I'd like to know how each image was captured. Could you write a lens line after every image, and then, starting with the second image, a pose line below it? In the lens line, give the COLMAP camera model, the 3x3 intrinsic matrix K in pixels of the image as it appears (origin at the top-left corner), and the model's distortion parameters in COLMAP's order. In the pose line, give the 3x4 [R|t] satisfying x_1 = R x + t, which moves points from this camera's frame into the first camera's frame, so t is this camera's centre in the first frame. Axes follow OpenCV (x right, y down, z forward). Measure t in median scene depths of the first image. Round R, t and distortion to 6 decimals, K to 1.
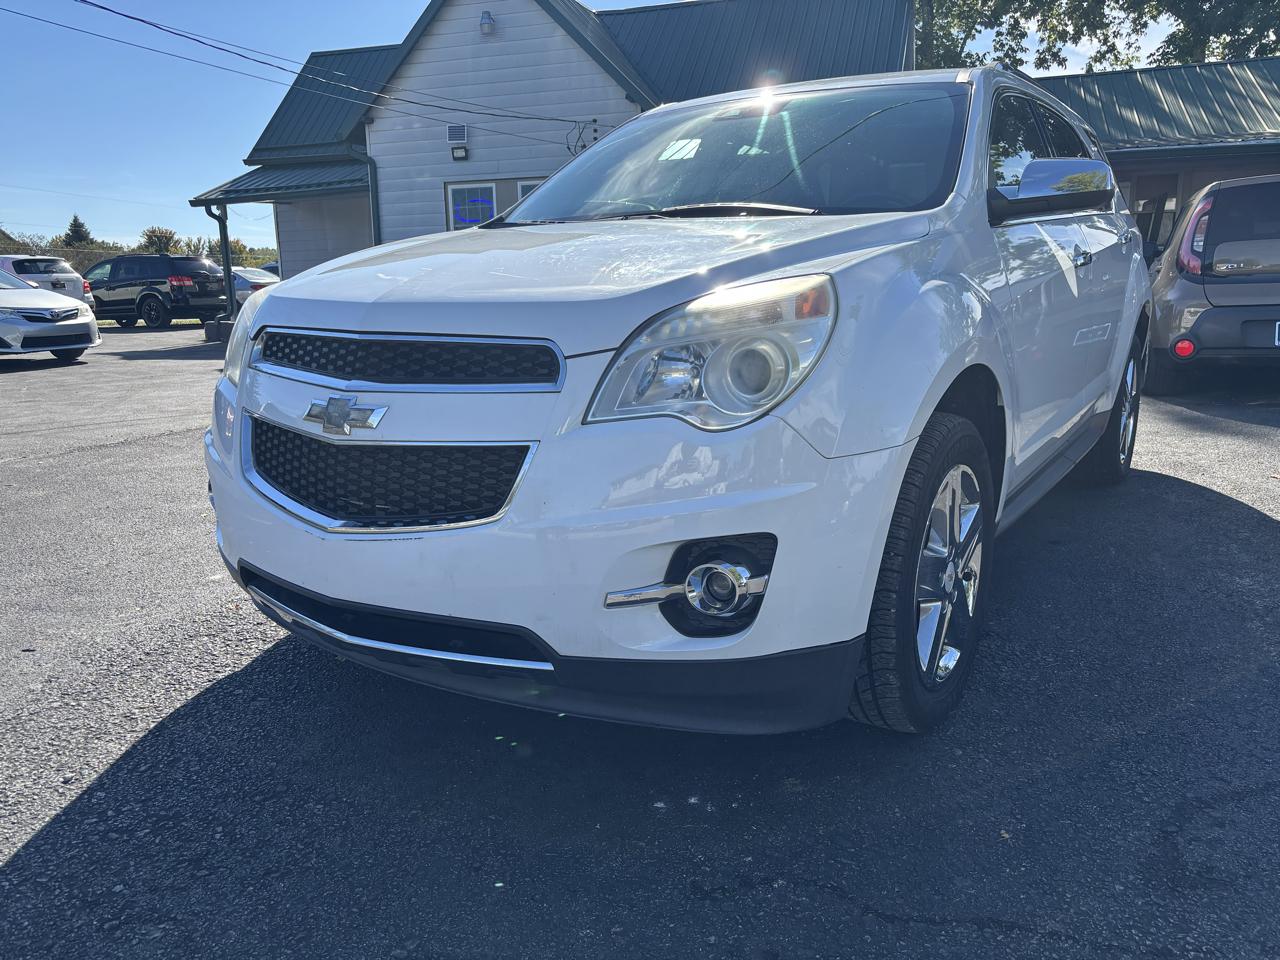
lens RADIAL K [[960.7, 0, 642.5], [0, 960.7, 499.1], [0, 0, 1]] dist [0.032693, -0.030721]
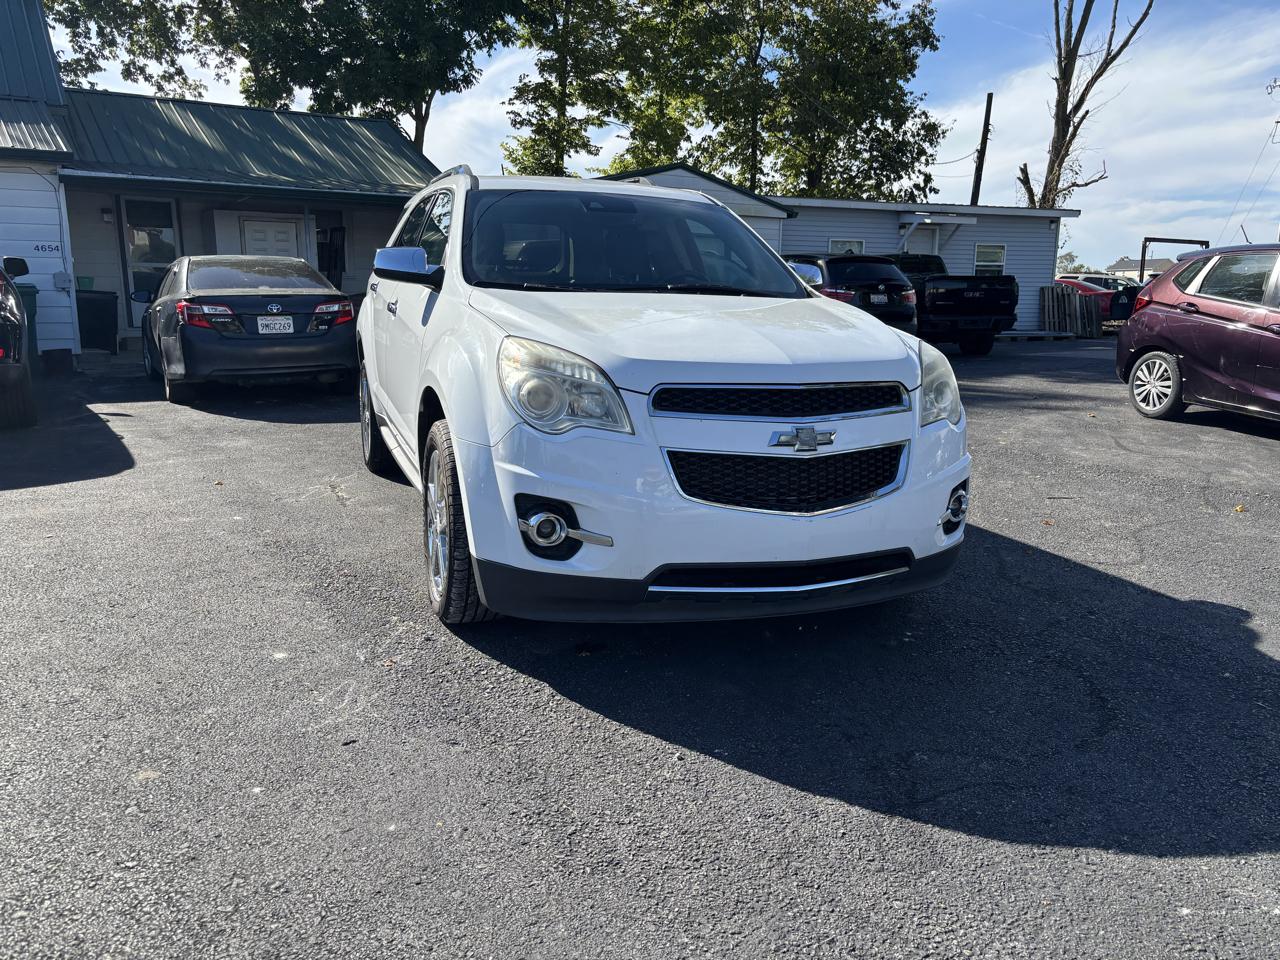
lens RADIAL K [[960.7, 0, 630.4], [0, 960.7, 482.5], [0, 0, 1]] dist [0.032693, -0.030721]
pose [[0.601706, -0.133652, 0.787456, -1.077690], [0.151523, 0.987098, 0.051756, -0.089904], [-0.784213, 0.088176, 0.614194, 0.183178]]
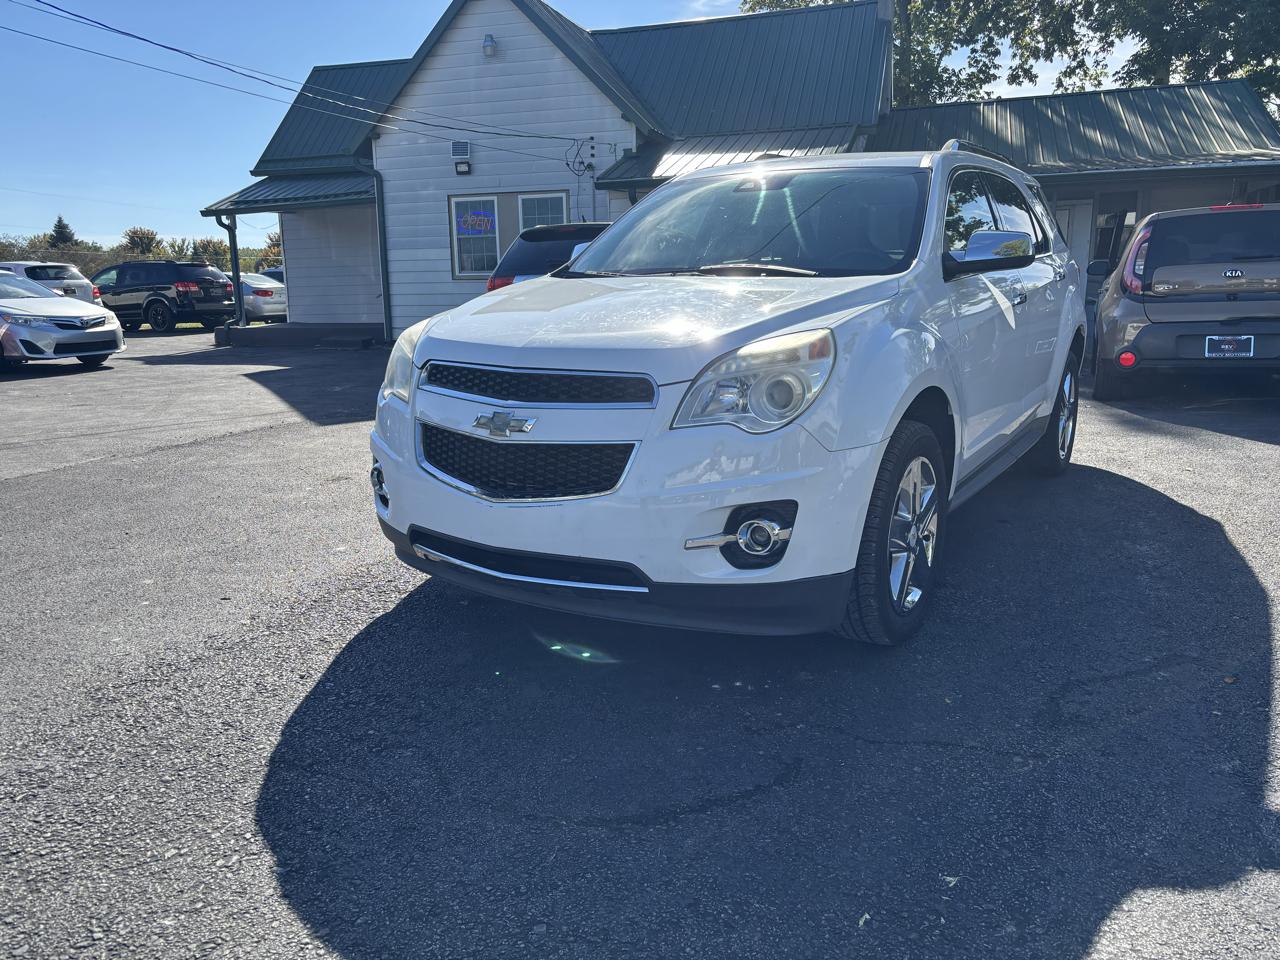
lens RADIAL K [[960.7, 0, 643.5], [0, 960.7, 492.3], [0, 0, 1]] dist [0.032693, -0.030721]
pose [[0.999818, -0.002494, 0.018916, -0.078875], [0.002628, 0.999972, -0.007037, 0.019268], [-0.018897, 0.007085, 0.999796, -0.308919]]
